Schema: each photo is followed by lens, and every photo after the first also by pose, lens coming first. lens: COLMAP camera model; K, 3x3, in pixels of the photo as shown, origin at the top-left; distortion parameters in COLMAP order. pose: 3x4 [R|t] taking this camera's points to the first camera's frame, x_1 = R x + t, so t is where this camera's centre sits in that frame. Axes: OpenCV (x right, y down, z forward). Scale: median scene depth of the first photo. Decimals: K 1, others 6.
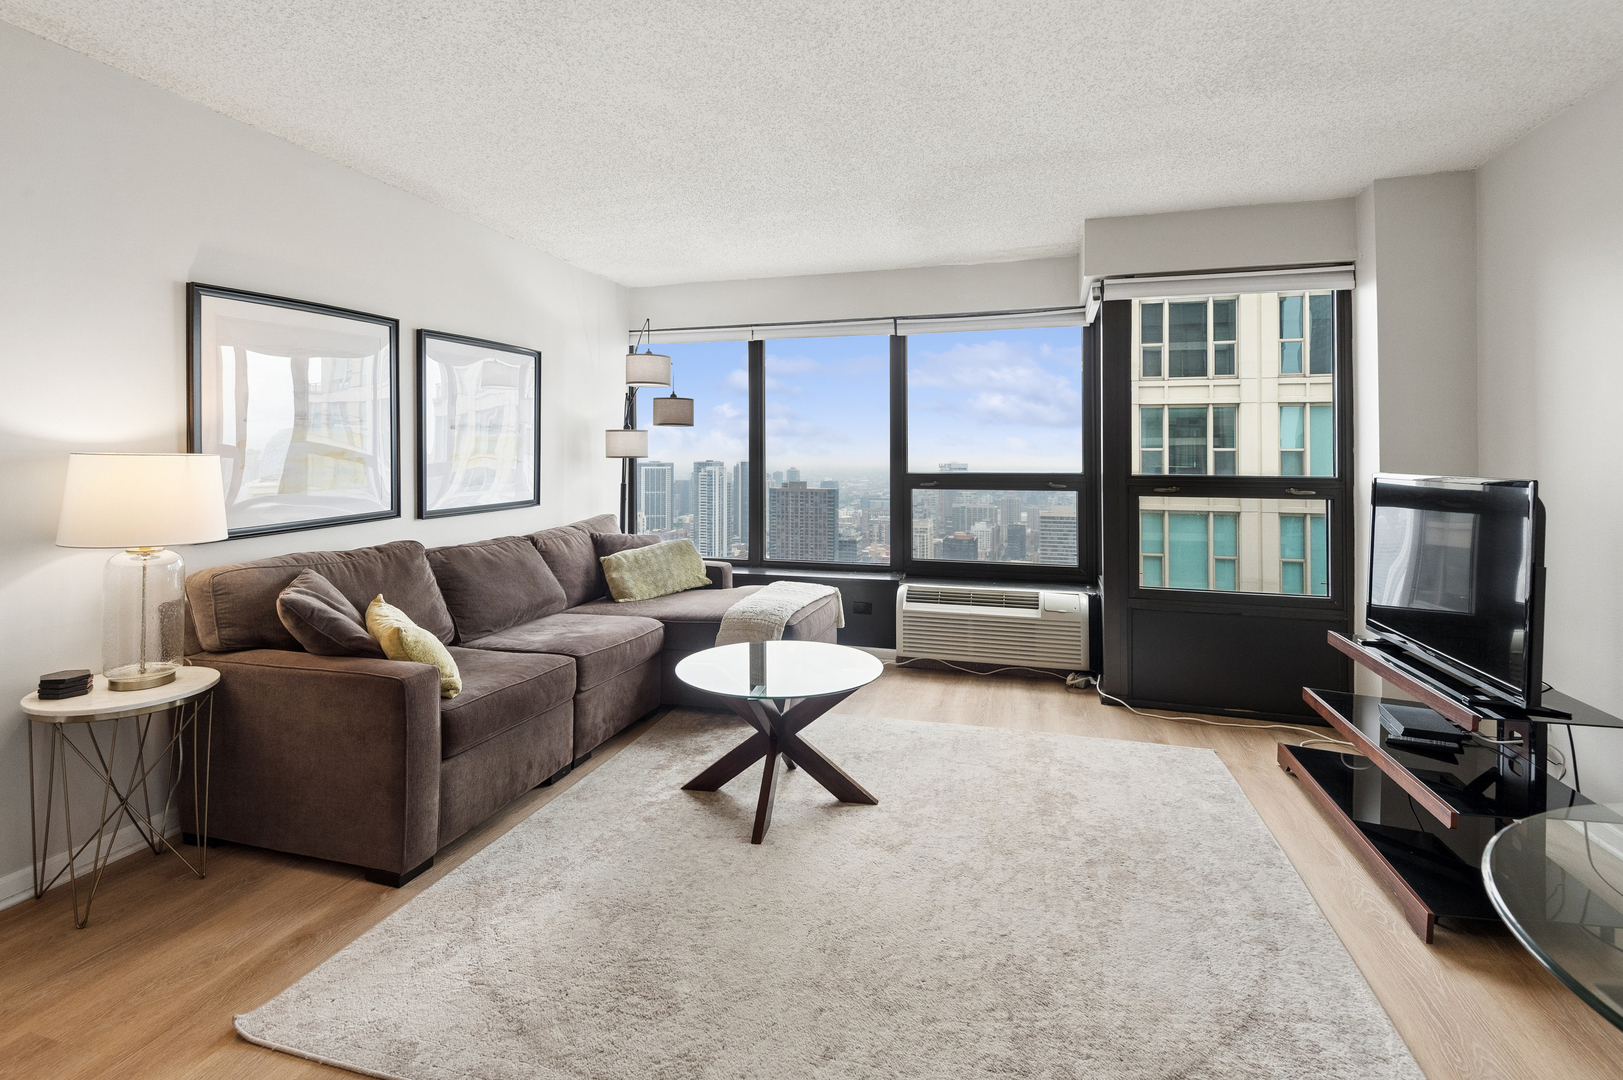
lens RADIAL K [[776.9, 0, 800.7], [0, 776.9, 429.4], [0, 0, 1]] dist [0.005423, -0.000152]
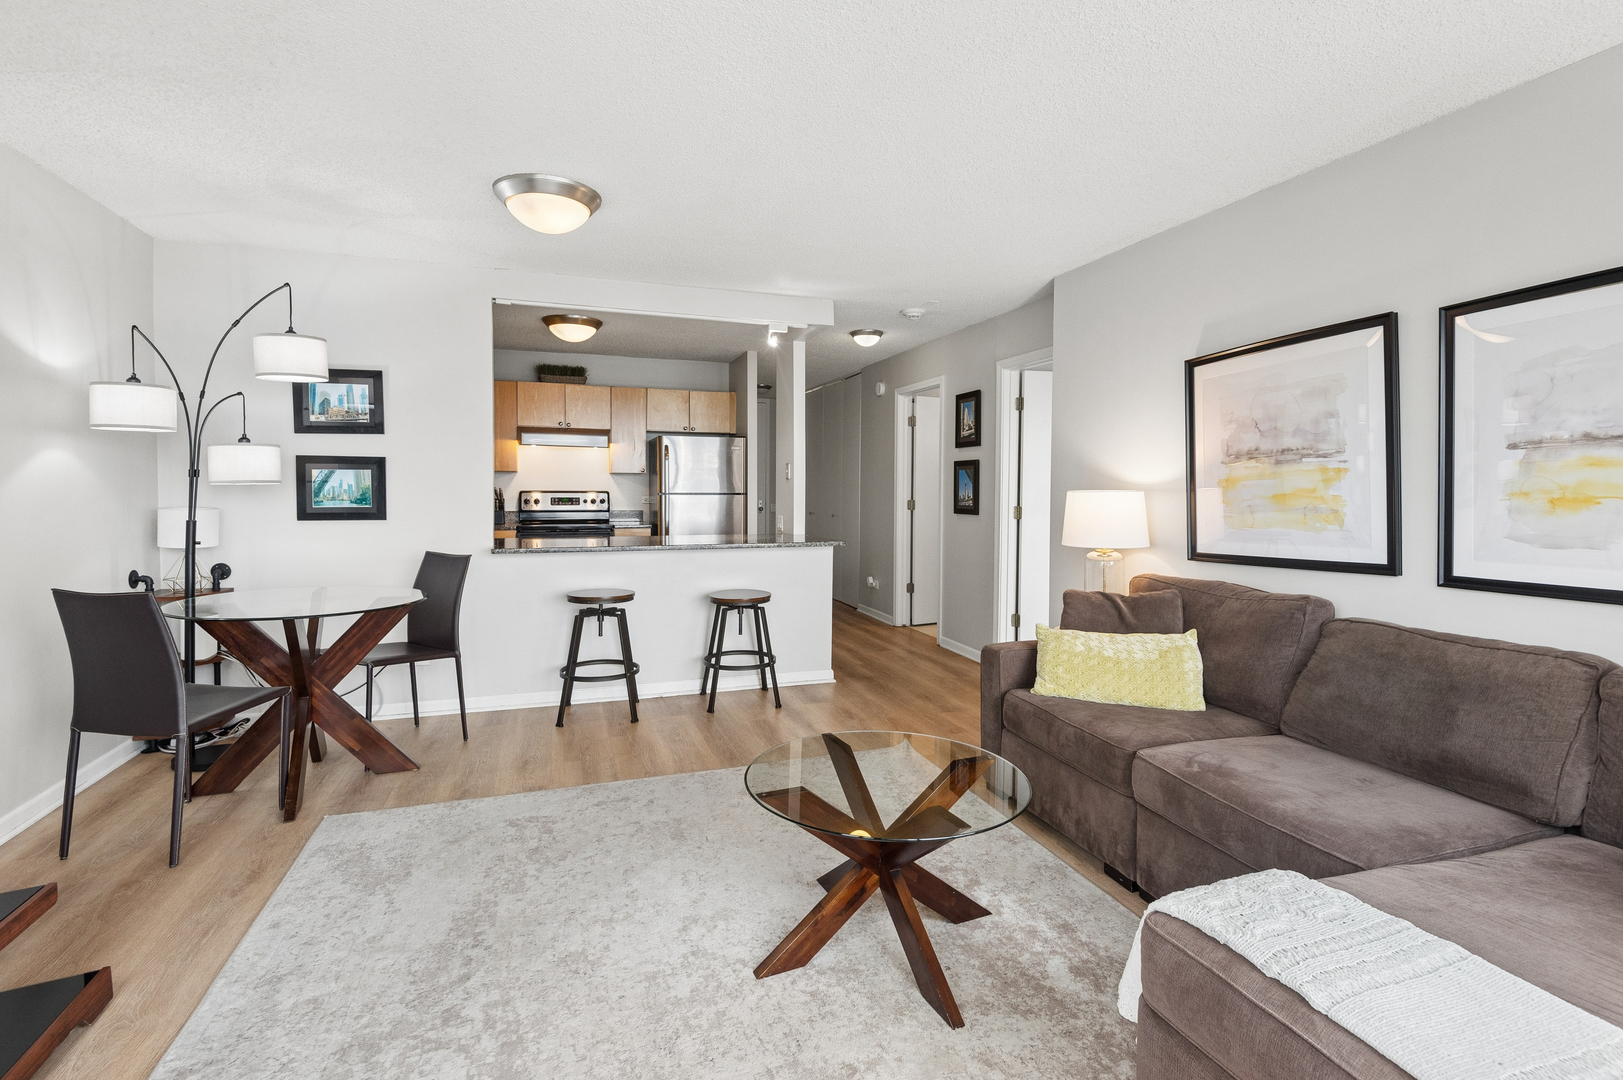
lens RADIAL K [[771.3, 0, 810.4], [0, 771.3, 515.0], [0, 0, 1]] dist [0.045546, -0.040308]
pose [[-0.818703, 0.011634, -0.574100, 0.296703], [0.011436, 0.999927, 0.003955, 0.036078], [0.574104, -0.003328, -0.818776, 1.034559]]
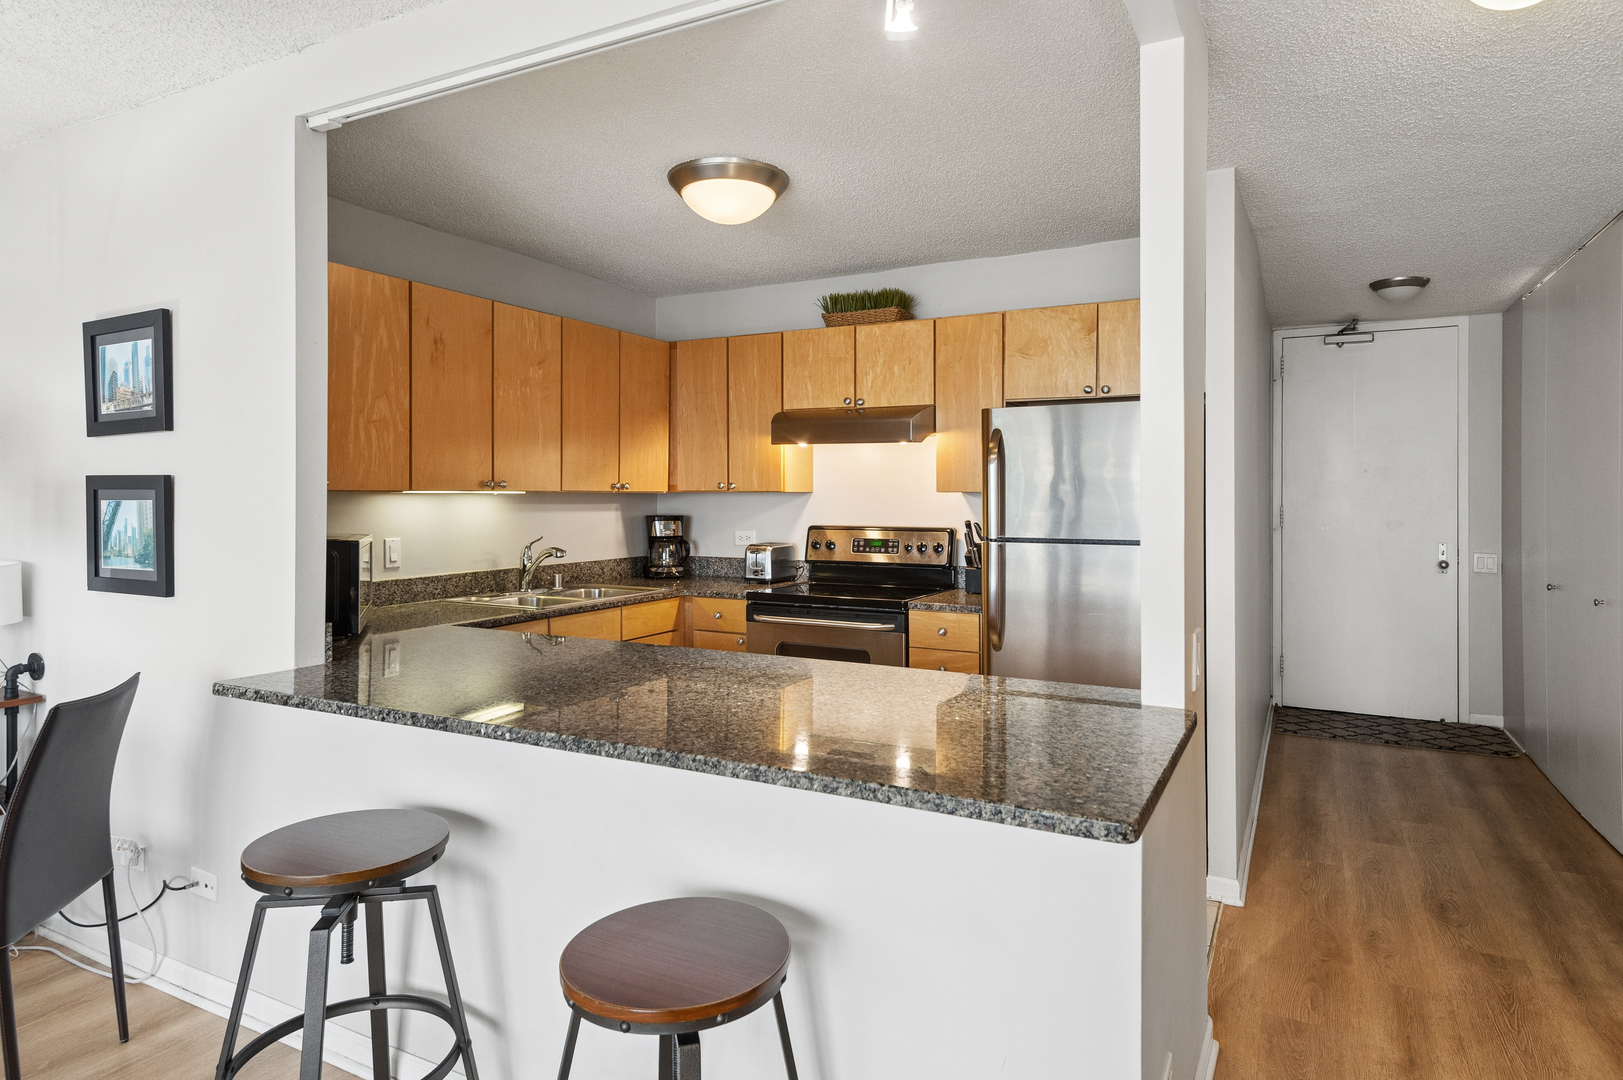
lens RADIAL K [[952.9, 0, 806.7], [0, 952.9, 505.1], [0, 0, 1]] dist [0.020589, 0.000012]
pose [[-0.981023, -0.009932, 0.193635, -0.334004], [-0.015331, 0.999534, -0.026407, -0.008217], [-0.193282, -0.028875, -0.980718, 0.473291]]
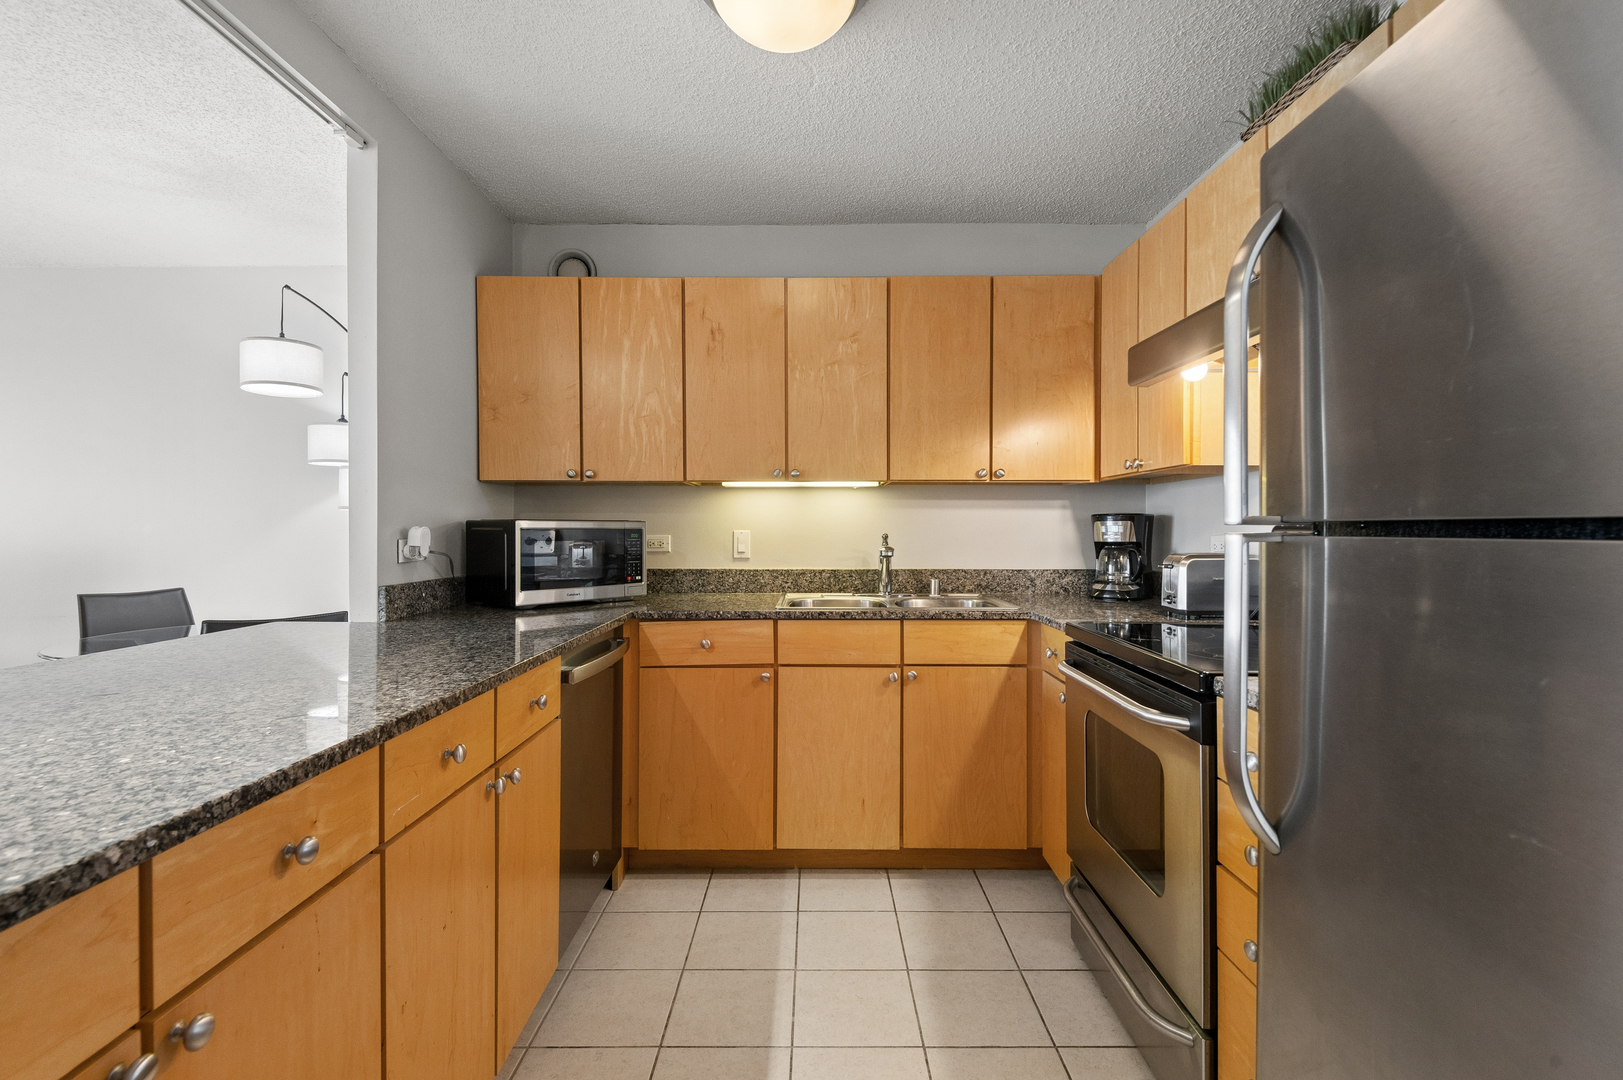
lens RADIAL K [[754.8, 0, 817.9], [0, 754.8, 534.0], [0, 0, 1]] dist [0.032394, -0.017640]
pose [[-0.281051, -0.014014, 0.959590, -0.512363], [-0.040488, 0.999176, 0.002734, 0.002891], [-0.958838, -0.038084, -0.281387, -0.162786]]
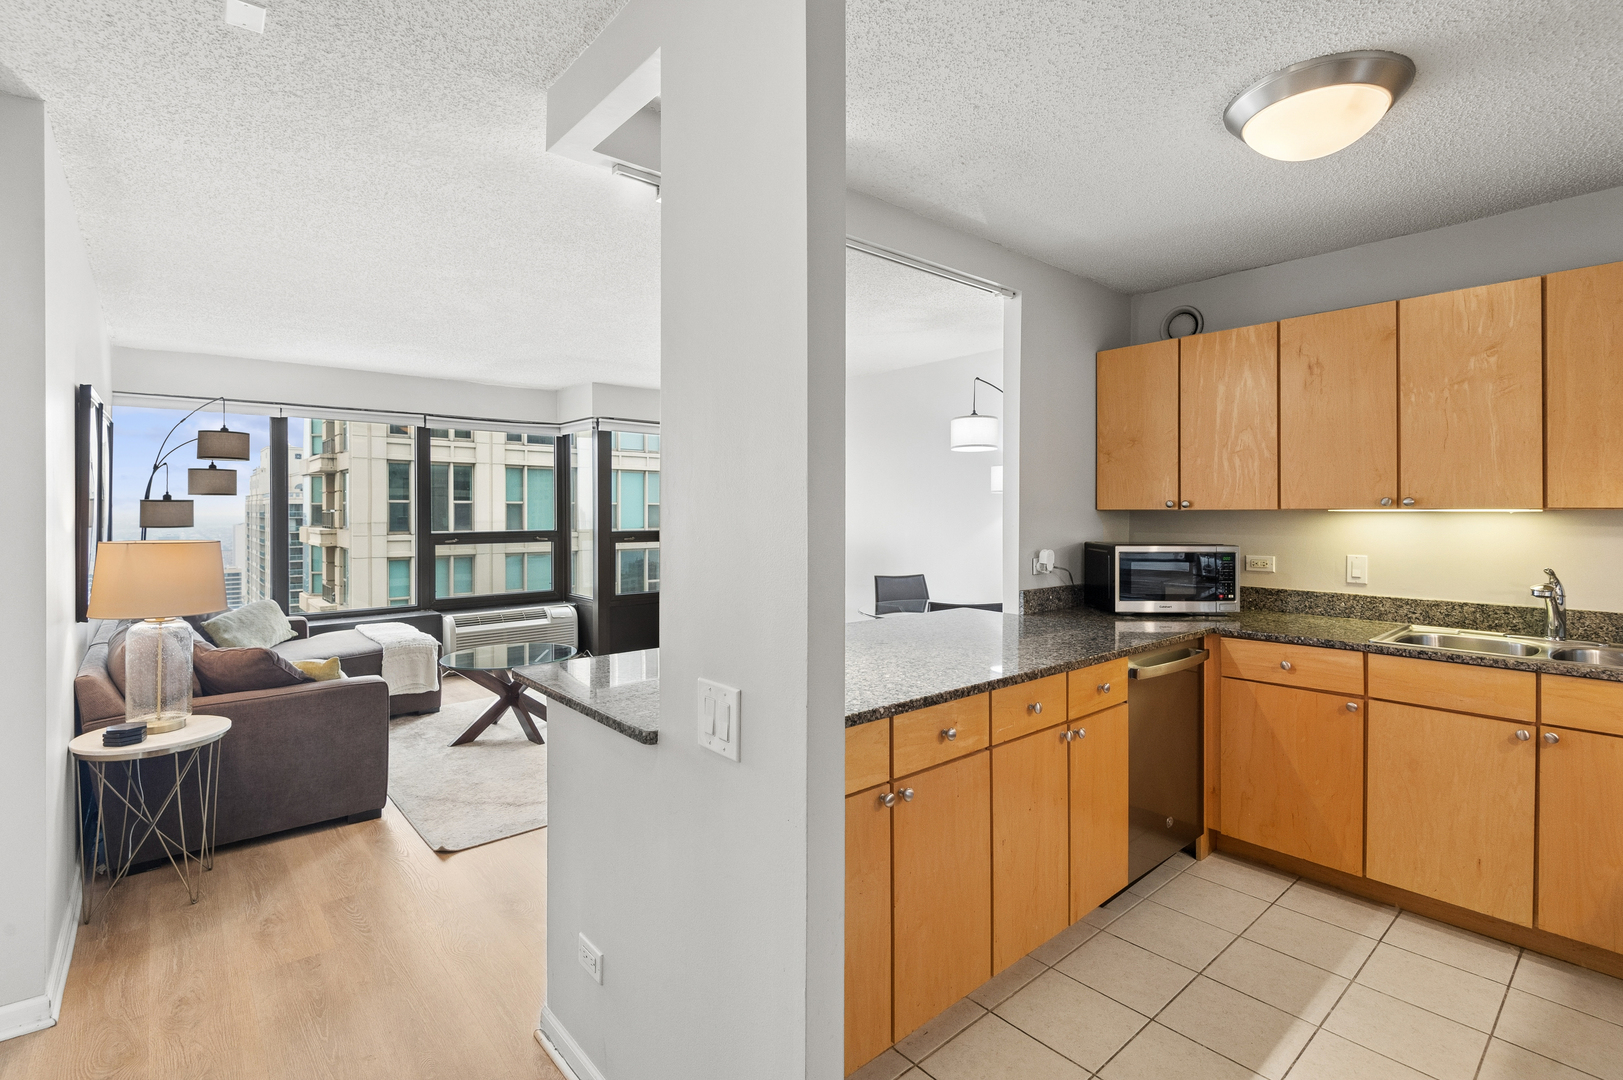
lens RADIAL K [[748.0, 0, 793.9], [0, 748.0, 517.6], [0, 0, 1]] dist [0.020455, -0.014906]
pose [[0.558932, -0.014694, 0.829084, -0.676852], [-0.028216, 0.998927, 0.036726, -0.041157], [-0.828734, -0.043921, 0.557917, -0.249853]]
